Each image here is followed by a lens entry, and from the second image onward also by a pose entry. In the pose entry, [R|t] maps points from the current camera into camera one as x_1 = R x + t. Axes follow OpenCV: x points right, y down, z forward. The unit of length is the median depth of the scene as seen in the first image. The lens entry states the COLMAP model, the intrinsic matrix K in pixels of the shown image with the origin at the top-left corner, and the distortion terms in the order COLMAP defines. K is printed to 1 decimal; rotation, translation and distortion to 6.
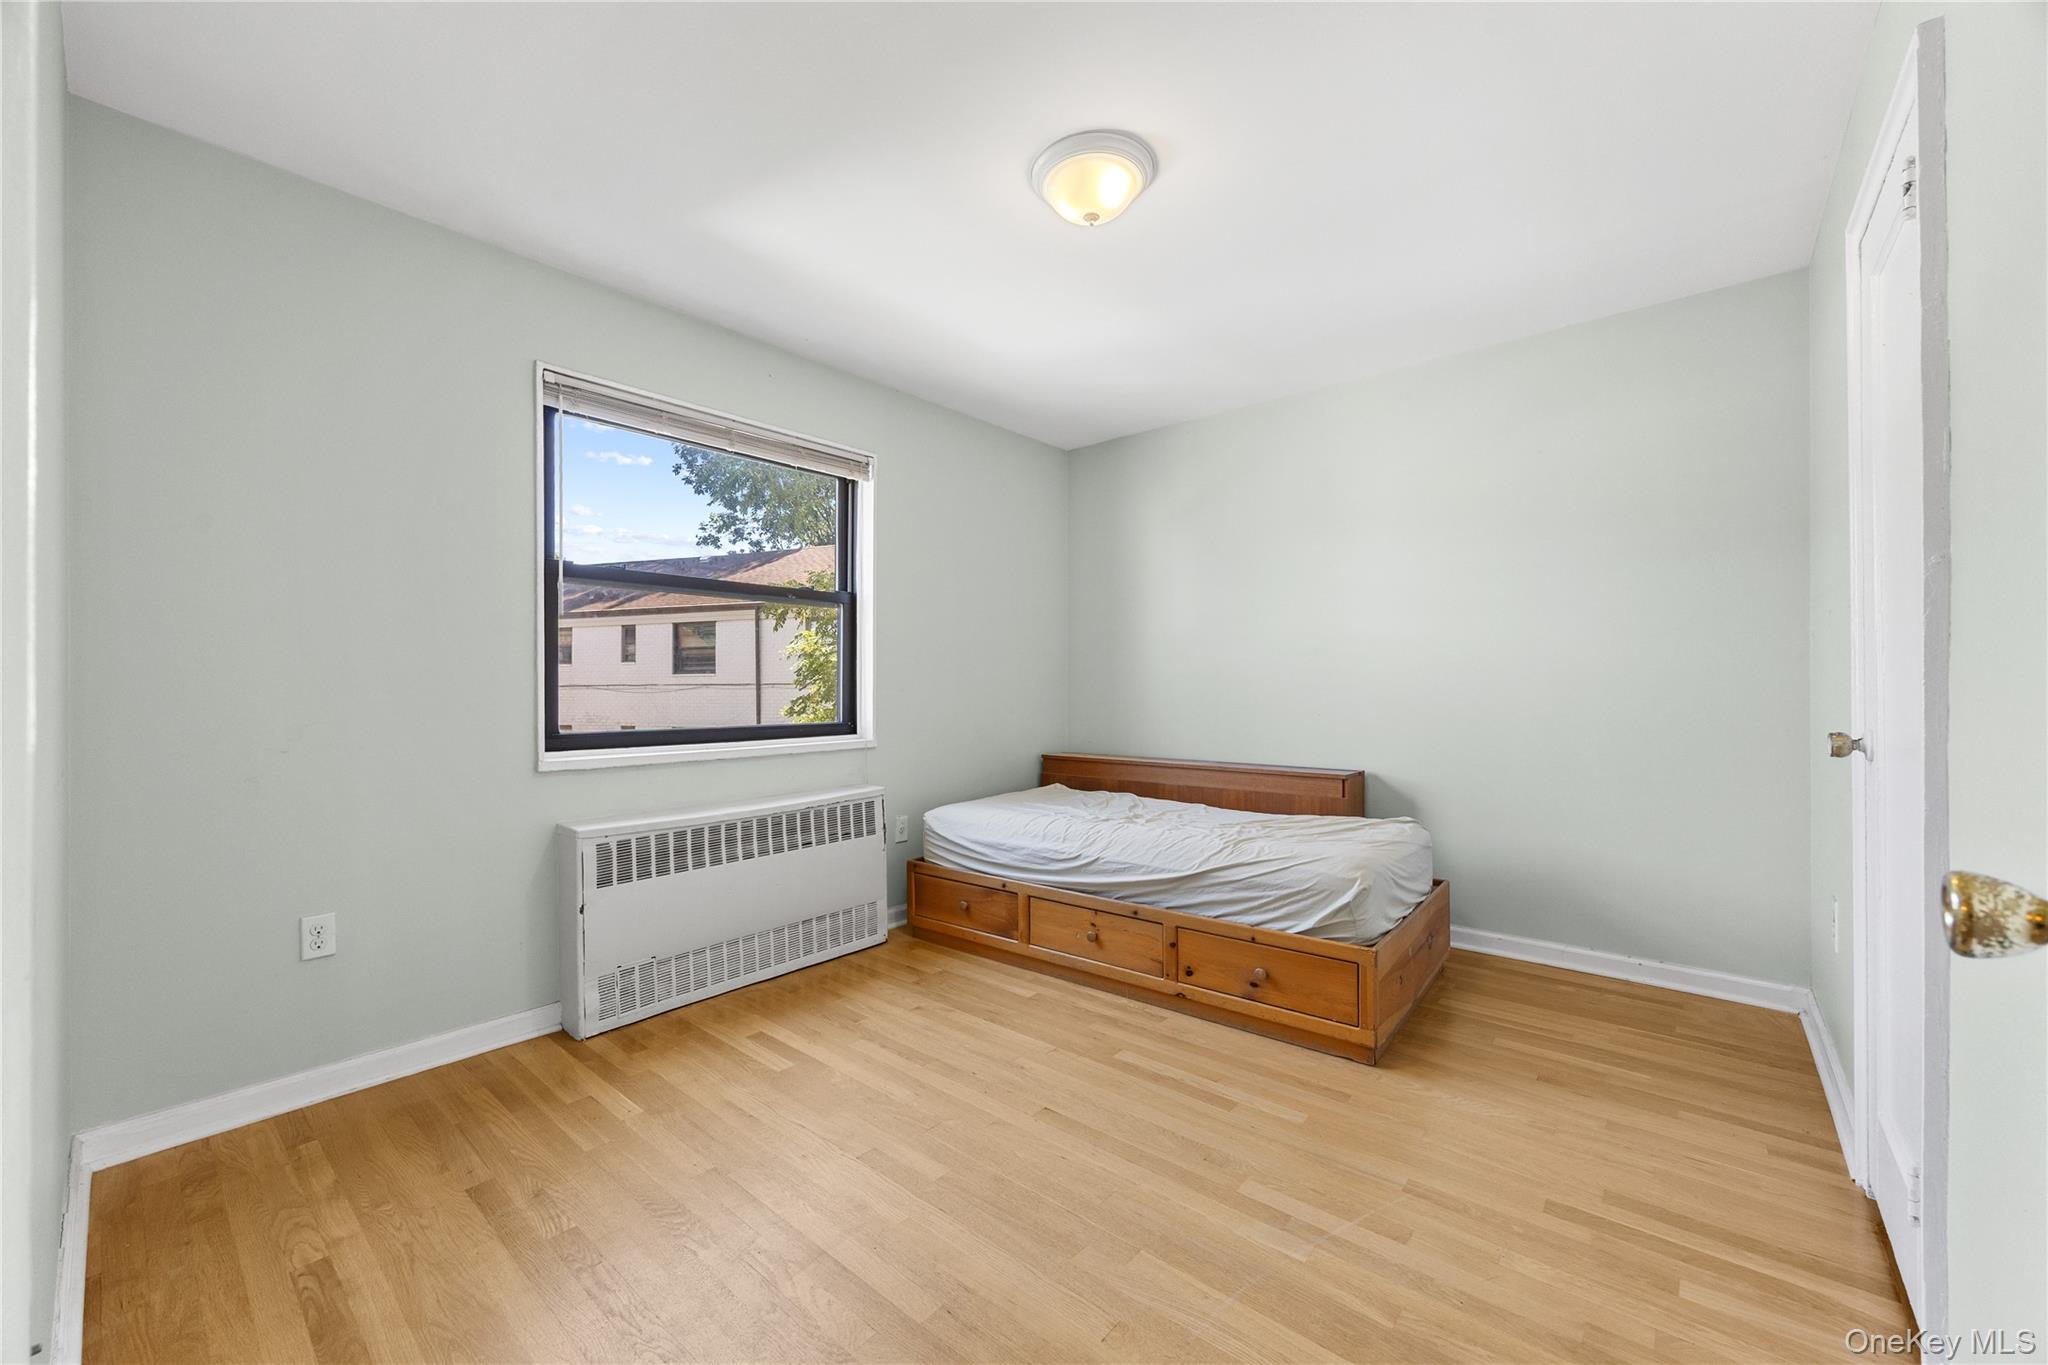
lens RADIAL K [[794.2, 0, 1021.1], [0, 794.2, 696.8], [0, 0, 1]] dist [-0.003328, 0.000086]
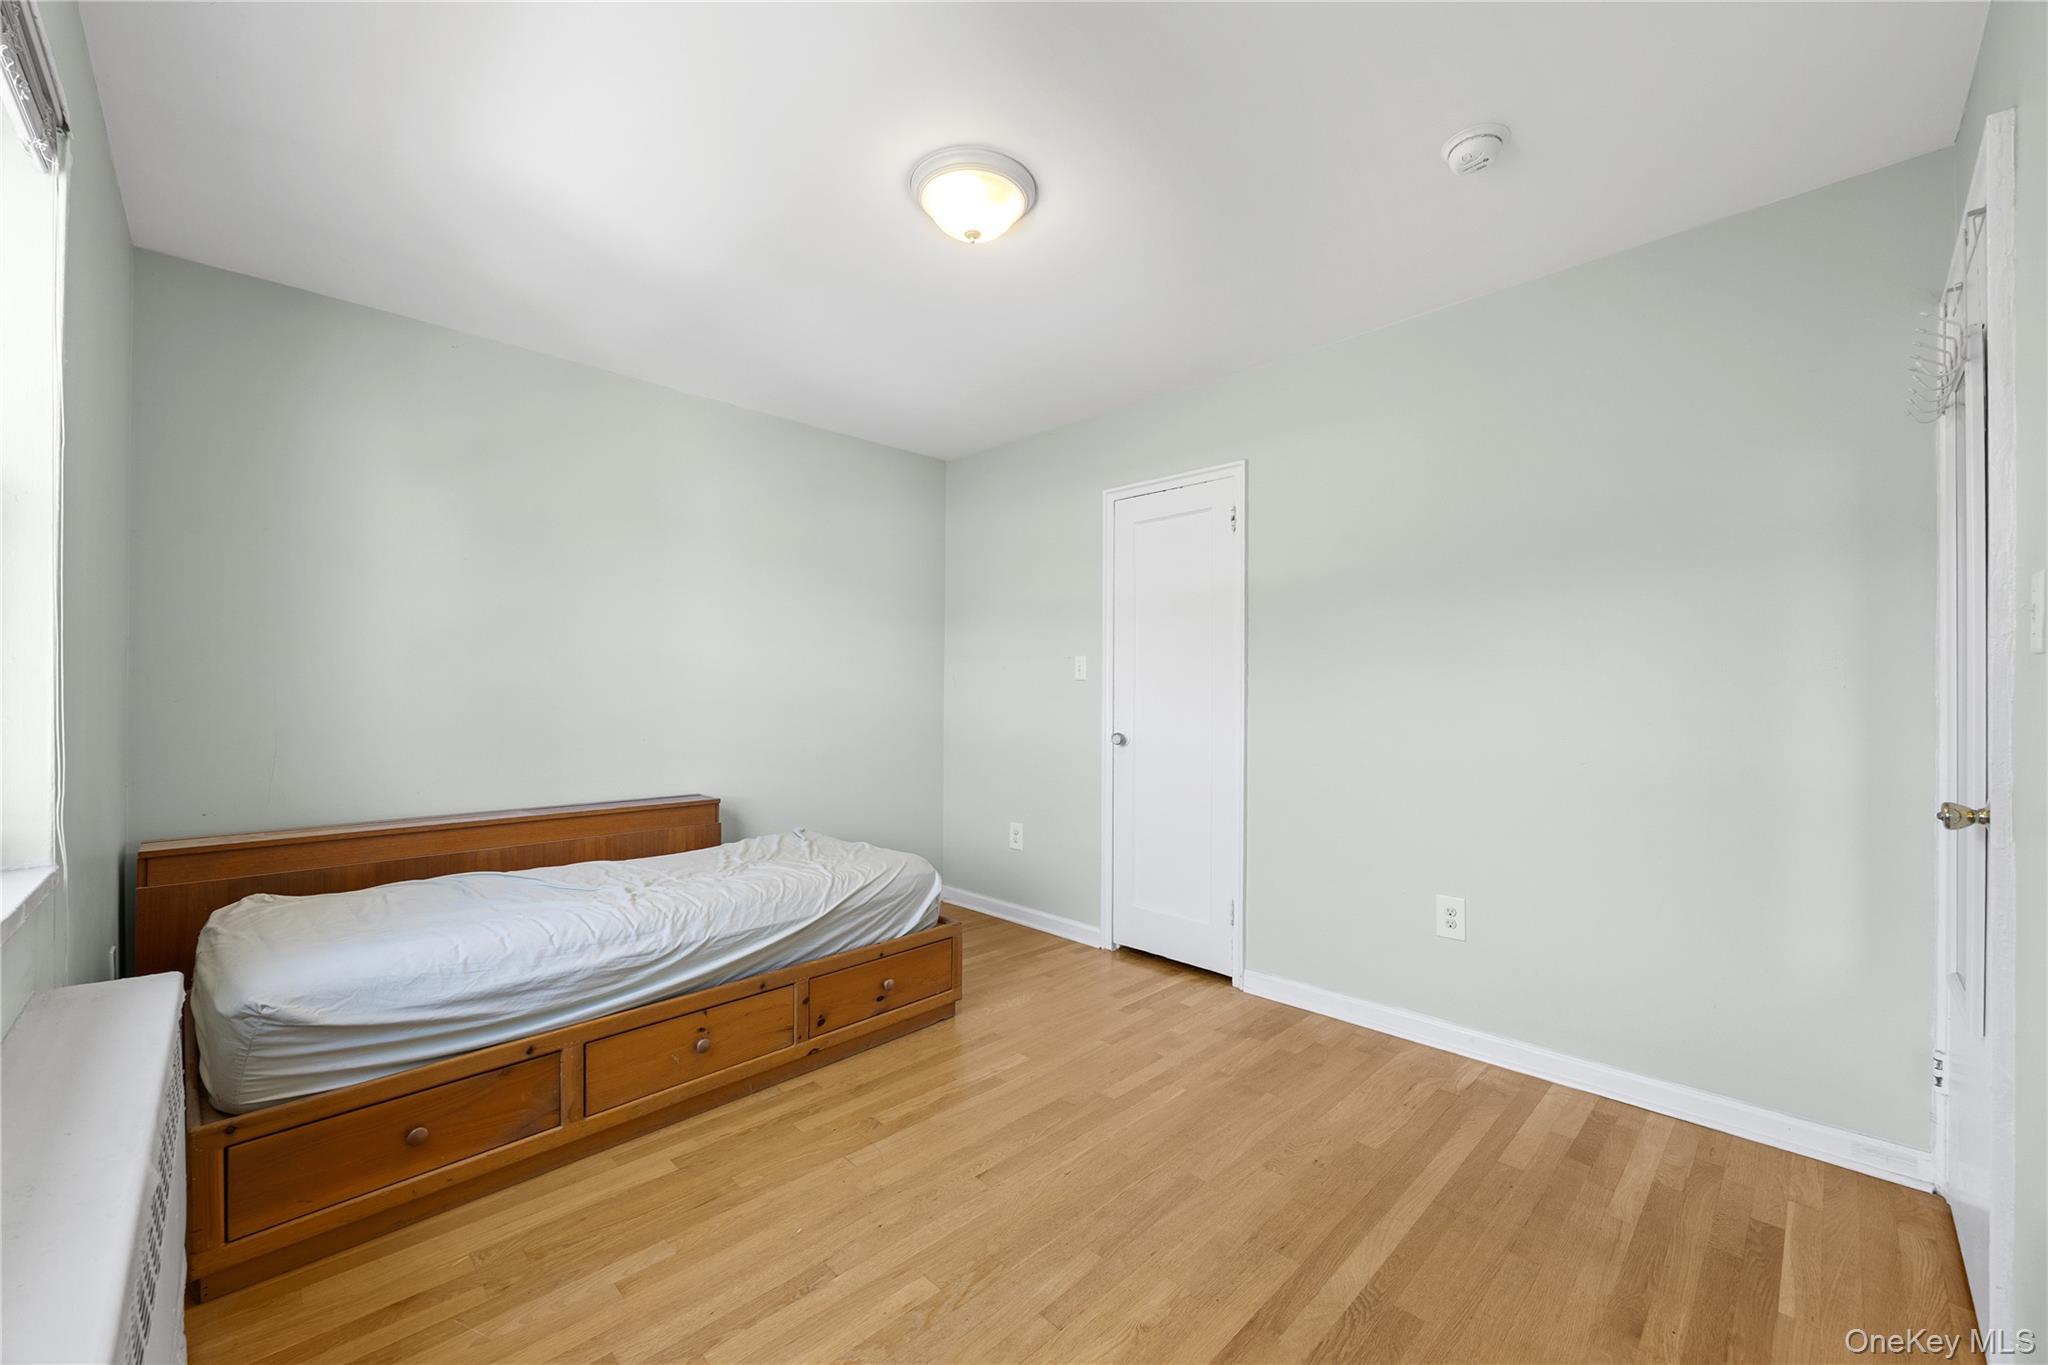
lens RADIAL K [[794.2, 0, 1019.5], [0, 794.2, 699.7], [0, 0, 1]] dist [-0.003328, 0.000086]
pose [[0.083797, 0.003968, 0.996475, -0.722773], [0.011697, 0.999919, -0.004966, -0.023791], [-0.996414, 0.012072, 0.083743, 0.710410]]
